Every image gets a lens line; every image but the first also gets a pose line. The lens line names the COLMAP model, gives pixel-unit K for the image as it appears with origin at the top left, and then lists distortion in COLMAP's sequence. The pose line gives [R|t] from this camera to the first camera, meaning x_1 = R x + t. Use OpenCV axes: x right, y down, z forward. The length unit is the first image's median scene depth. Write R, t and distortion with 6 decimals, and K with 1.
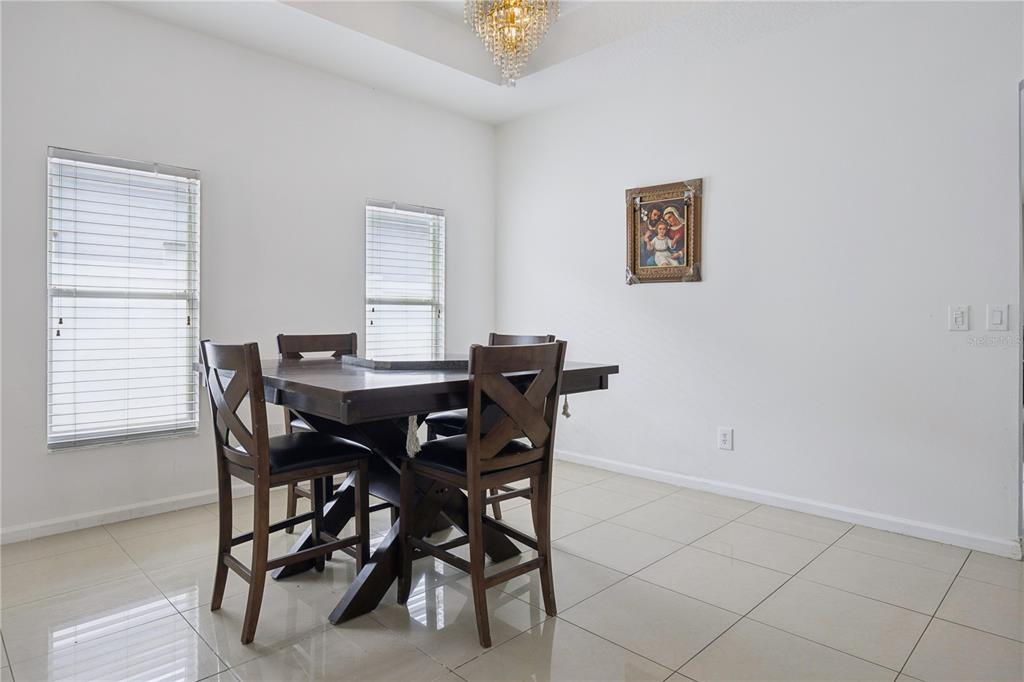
lens RADIAL K [[589.1, 0, 509.0], [0, 589.1, 320.0], [0, 0, 1]] dist [0.000113, -0.000414]
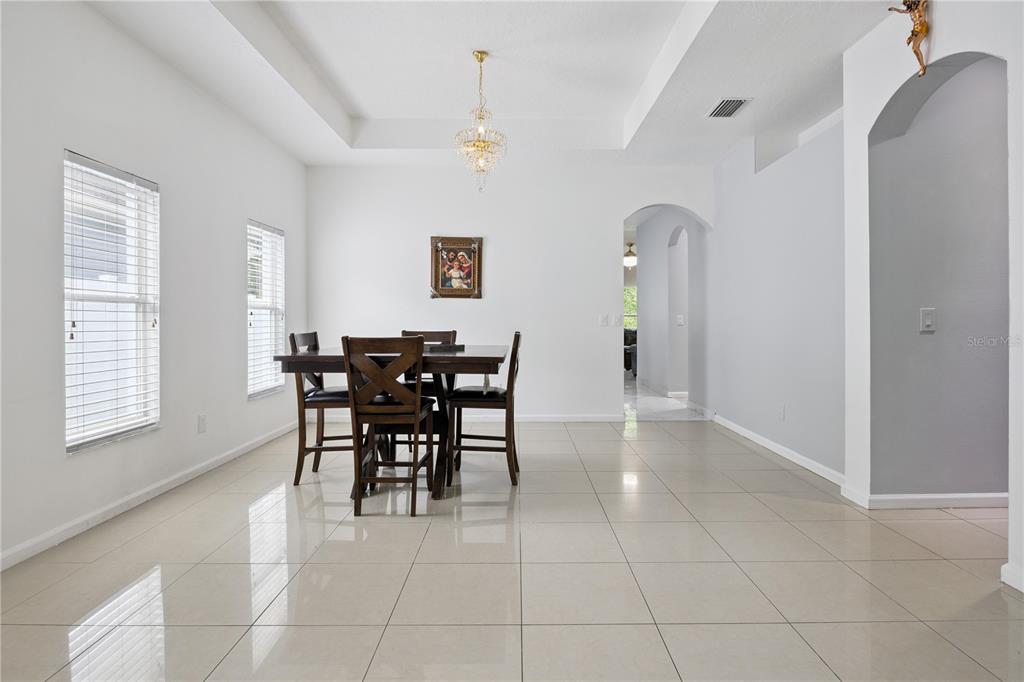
lens RADIAL K [[531.2, 0, 512.7], [0, 531.2, 324.3], [0, 0, 1]] dist [-0.001333, -0.000968]
pose [[0.700947, -0.007088, 0.713178, -0.691279], [0.002649, 0.999970, 0.007334, -0.002090], [-0.713208, -0.003252, 0.700945, -0.130691]]
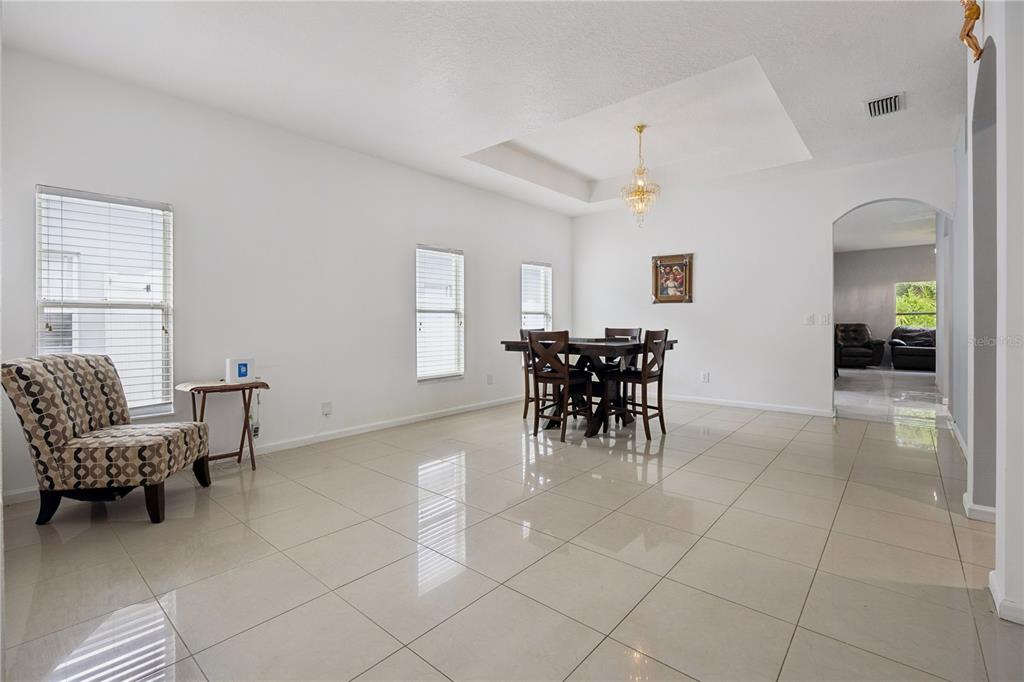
lens RADIAL K [[456.7, 0, 511.8], [0, 456.7, 325.9], [0, 0, 1]] dist [-0.000097, -0.000028]
pose [[0.996628, -0.008542, 0.081608, -0.441161], [0.007944, 0.999939, 0.007653, -0.000142], [-0.081668, -0.006979, 0.996635, -0.559215]]
